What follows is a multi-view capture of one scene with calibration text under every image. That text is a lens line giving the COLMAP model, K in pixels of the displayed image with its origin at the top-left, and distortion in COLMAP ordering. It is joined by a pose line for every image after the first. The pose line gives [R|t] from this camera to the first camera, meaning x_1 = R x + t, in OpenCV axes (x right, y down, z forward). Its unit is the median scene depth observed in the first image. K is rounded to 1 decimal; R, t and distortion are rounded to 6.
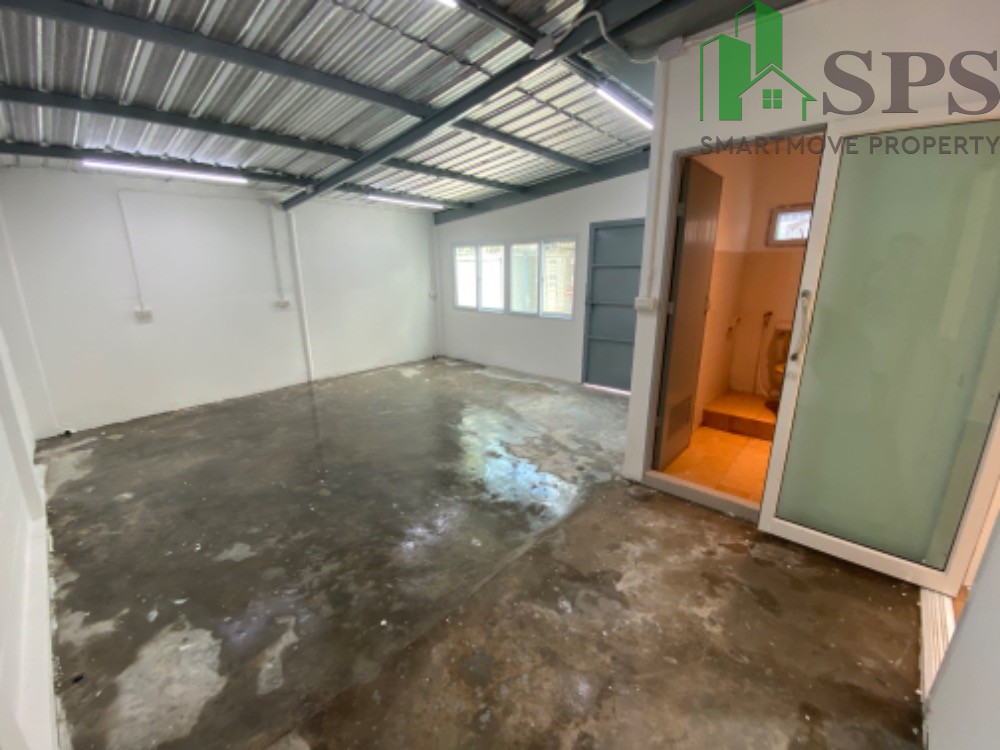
lens RADIAL K [[412.9, 0, 499.0], [0, 412.9, 378.9], [0, 0, 1]] dist [-0.001101, -0.015562]
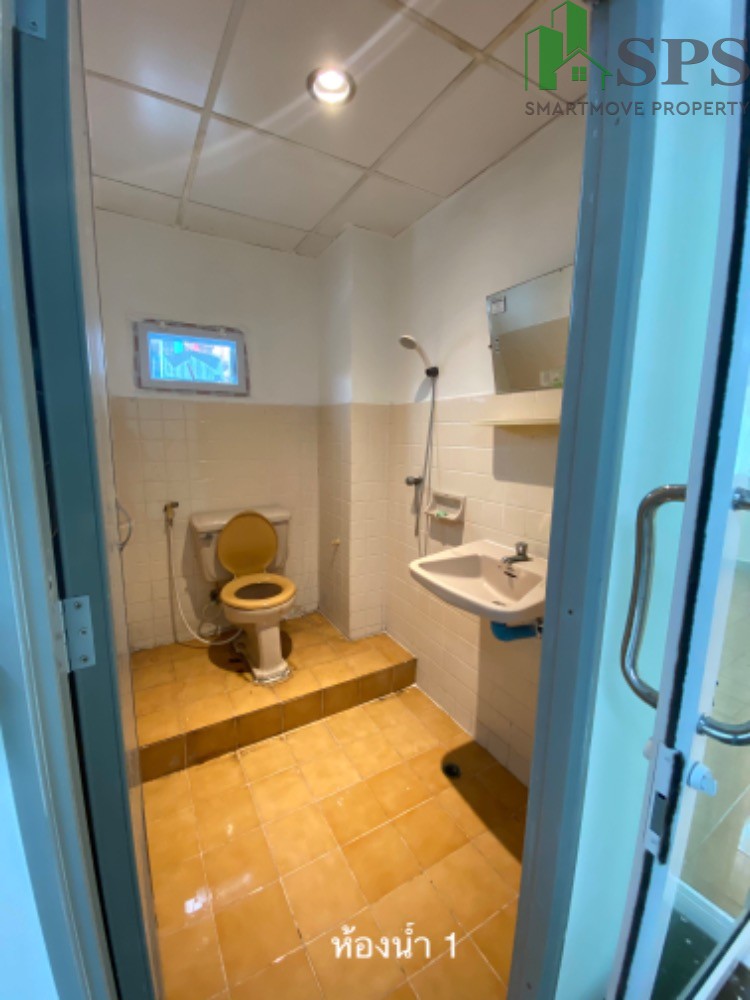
lens RADIAL K [[412.9, 0, 375.0], [0, 412.9, 500.0], [0, 0, 1]] dist [-0.001101, -0.015562]
pose [[0.306636, -0.135823, 0.942086, 0.205204], [0.220351, 0.973008, 0.068561, -0.144835], [-0.925970, 0.186566, 0.328288, 0.558141]]
